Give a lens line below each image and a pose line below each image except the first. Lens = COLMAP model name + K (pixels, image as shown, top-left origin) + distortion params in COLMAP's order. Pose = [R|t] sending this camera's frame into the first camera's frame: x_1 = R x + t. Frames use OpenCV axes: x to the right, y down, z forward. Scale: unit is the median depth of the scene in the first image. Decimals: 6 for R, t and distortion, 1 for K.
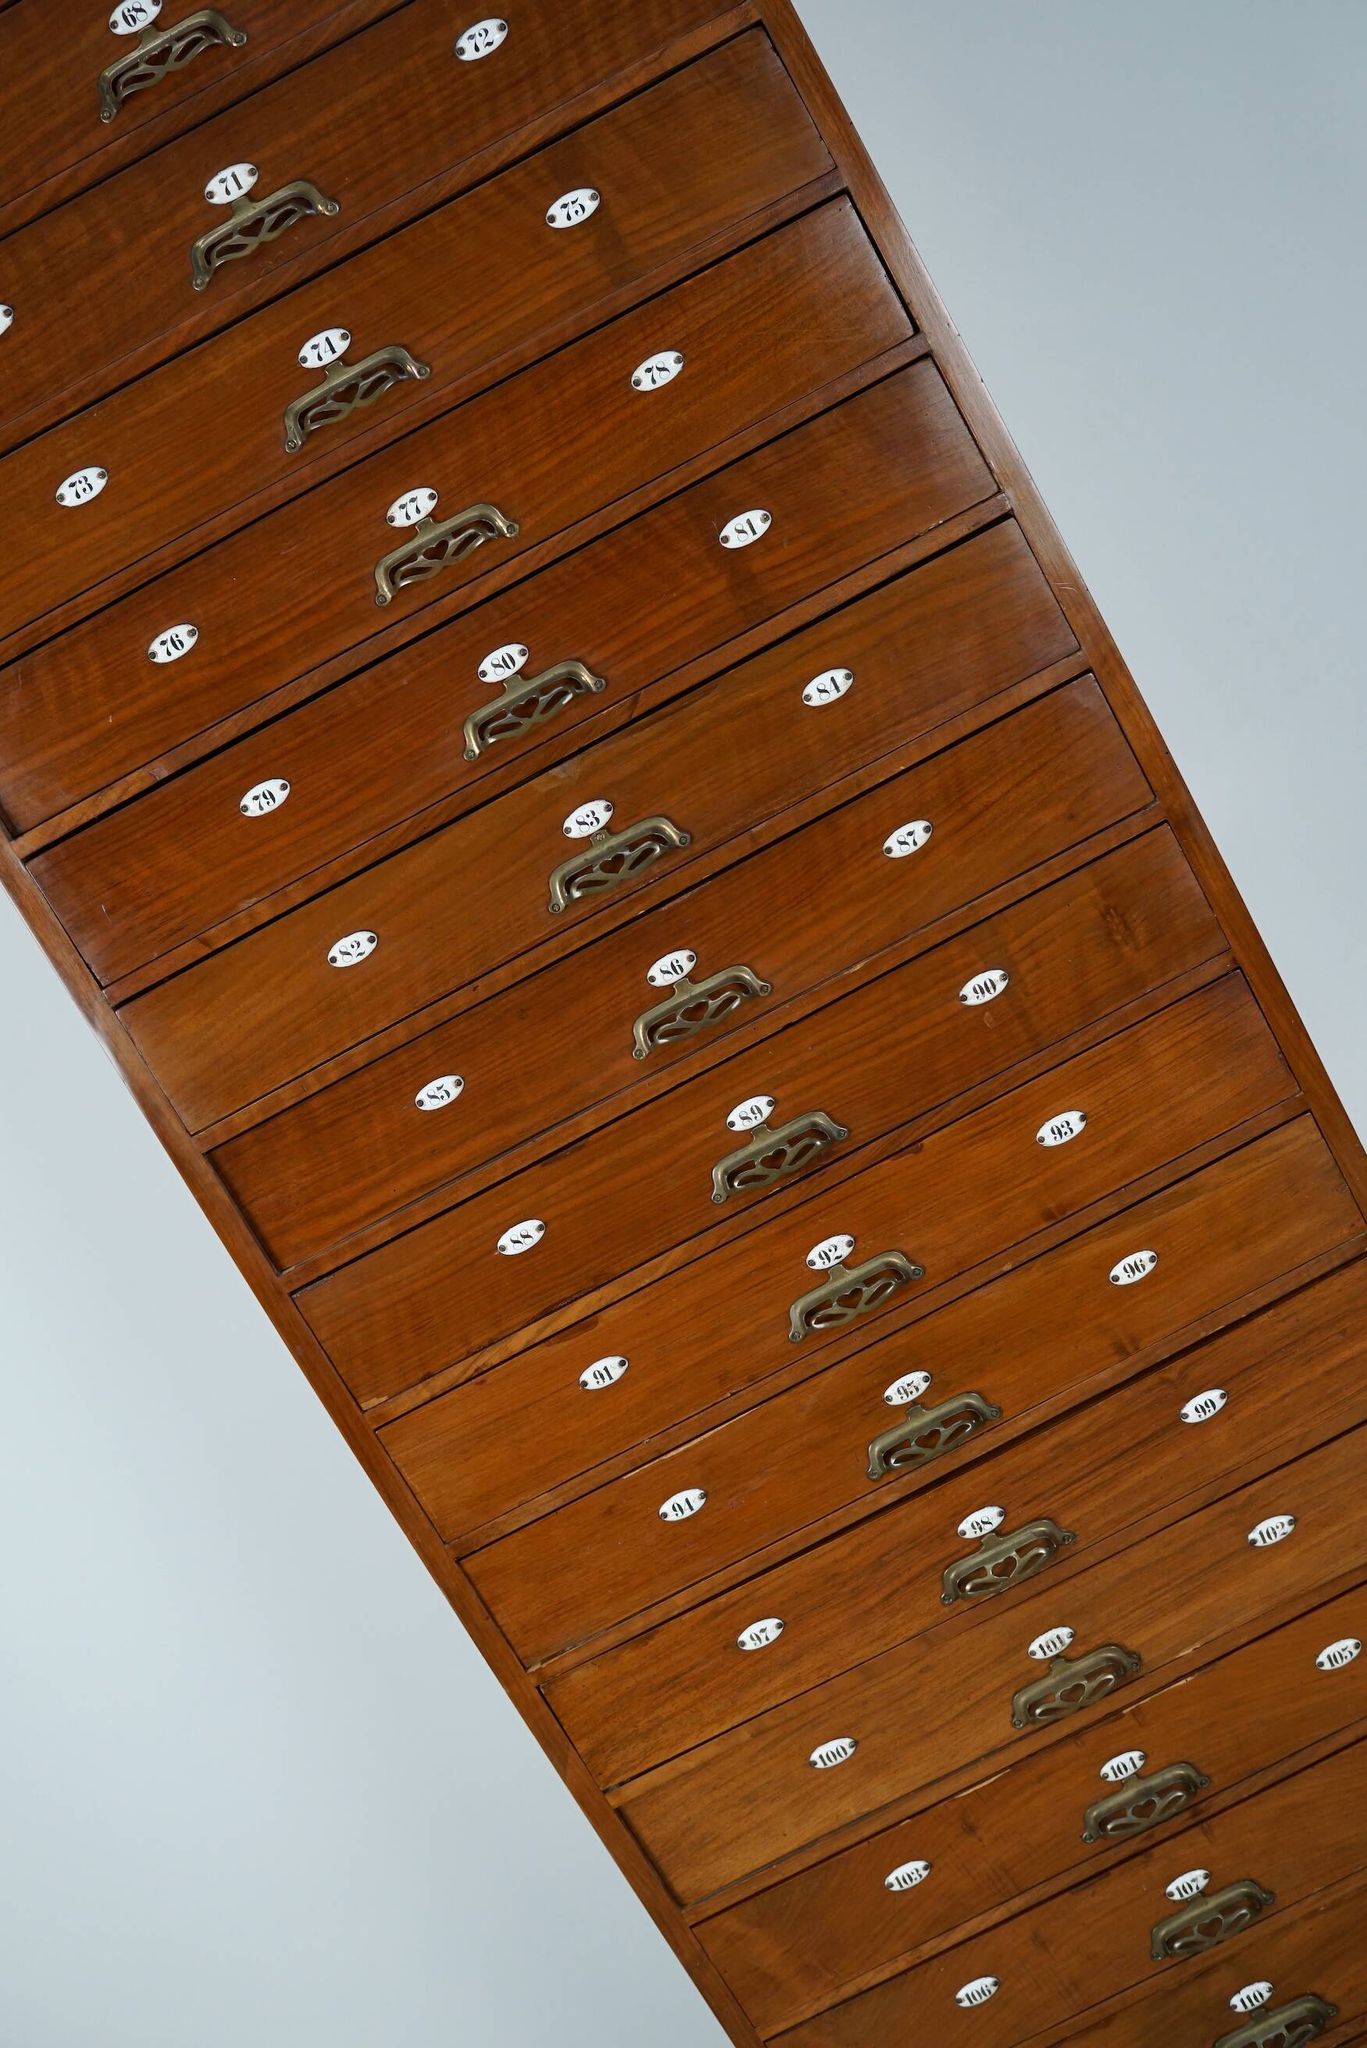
lens RADIAL K [[2642.4, 0, 678.2], [0, 2642.4, 1016.5], [0, 0, 1]] dist [-0.087180, 0.000000]
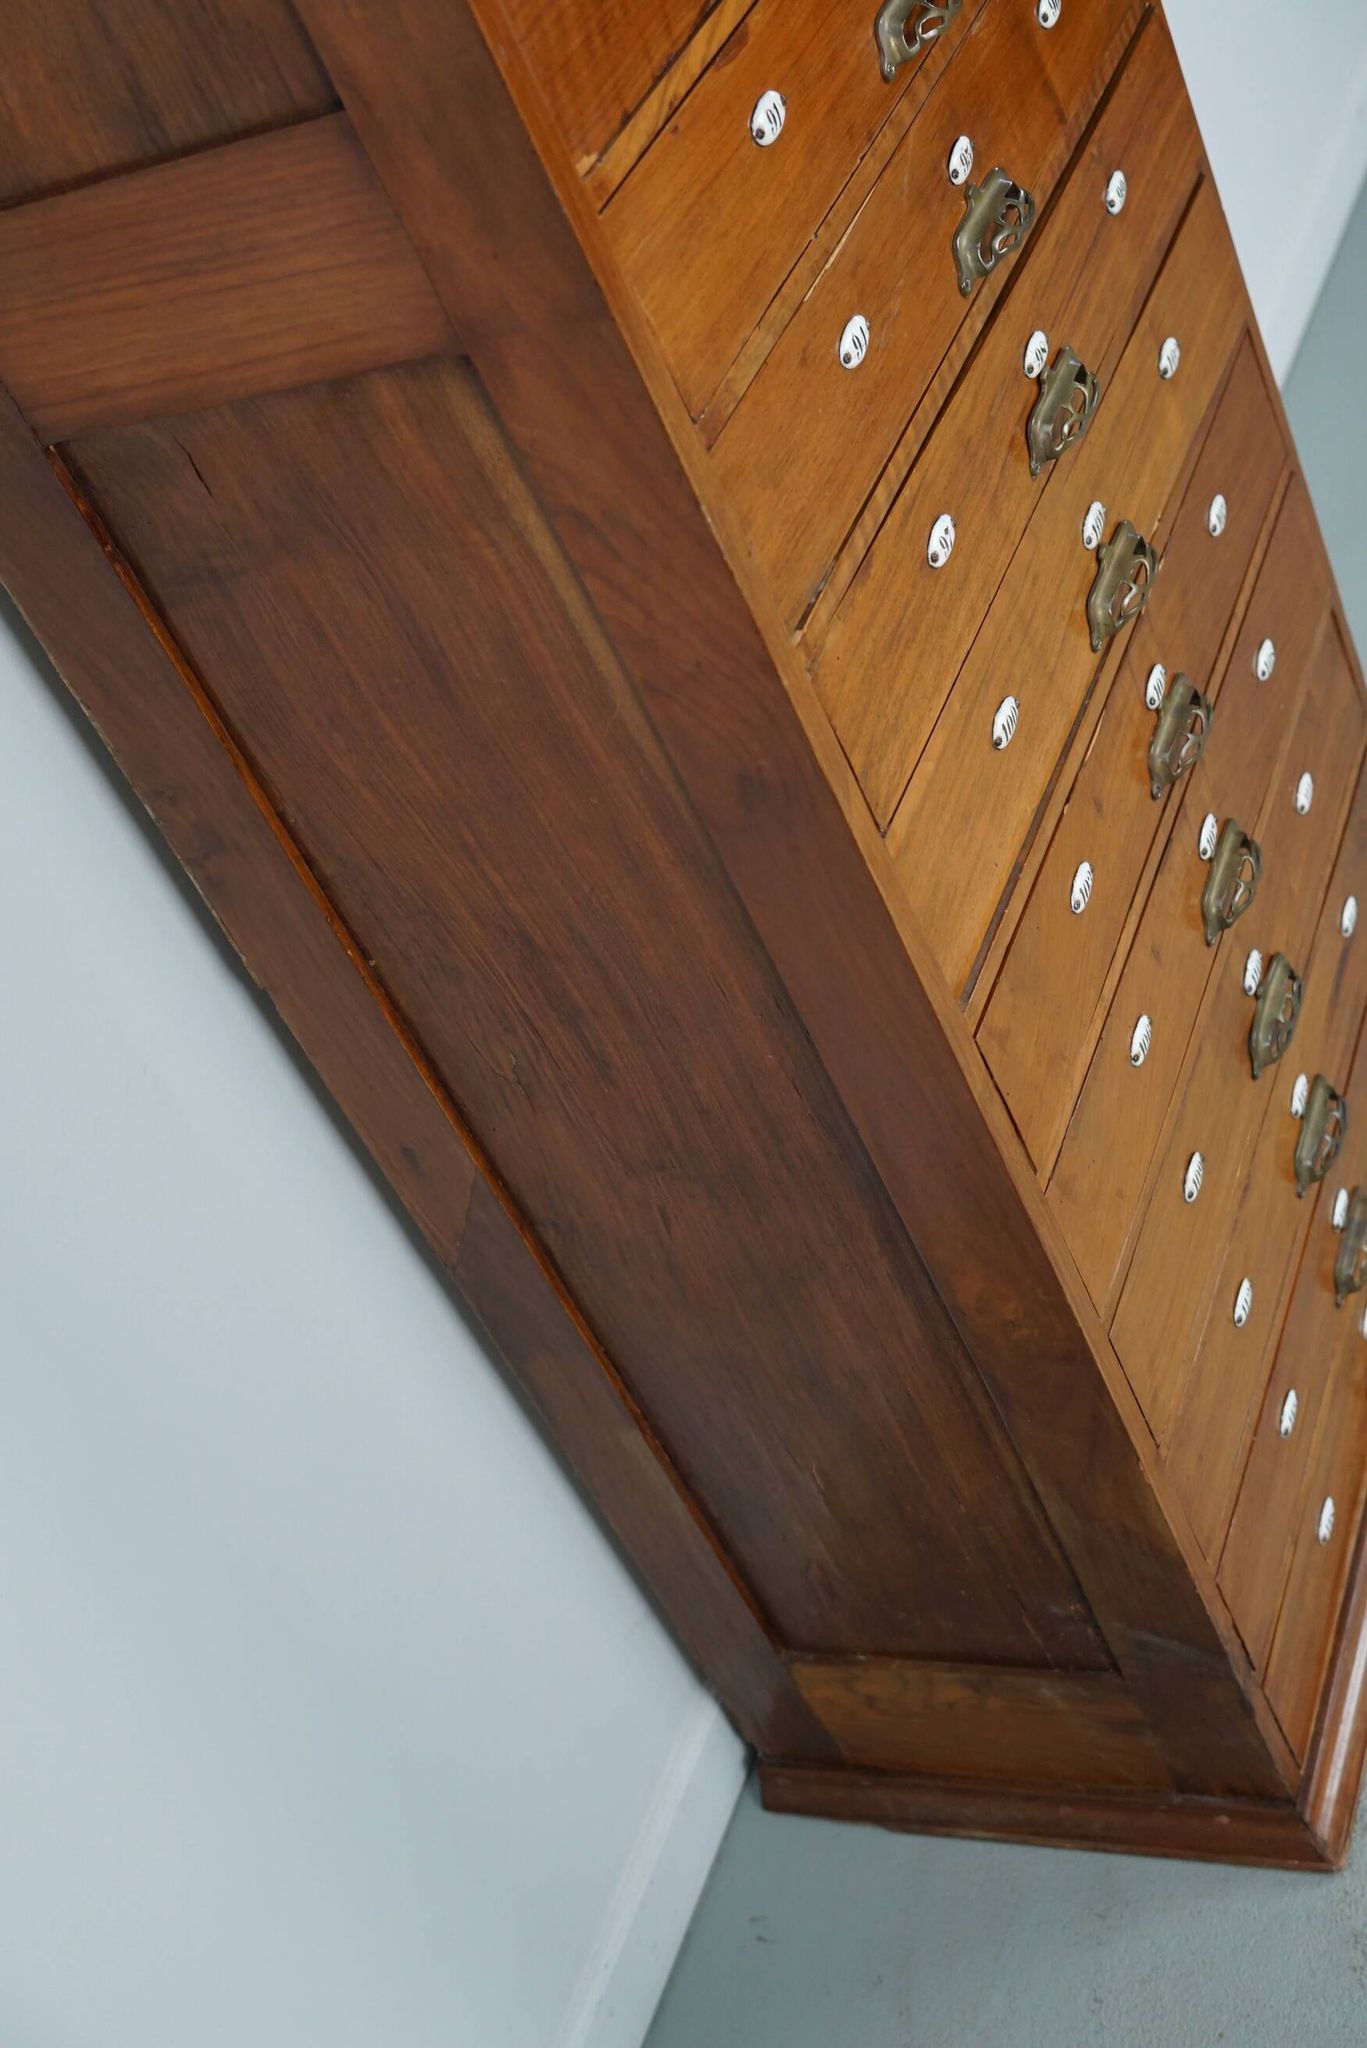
lens RADIAL K [[2642.4, 0, 685.5], [0, 2642.4, 1042.6], [0, 0, 1]] dist [-0.087180, 0.000000]
pose [[0.528724, -0.273723, 0.803447, -0.629133], [0.376025, 0.924155, 0.067396, 0.300095], [-0.760958, 0.266482, 0.591550, 0.712253]]
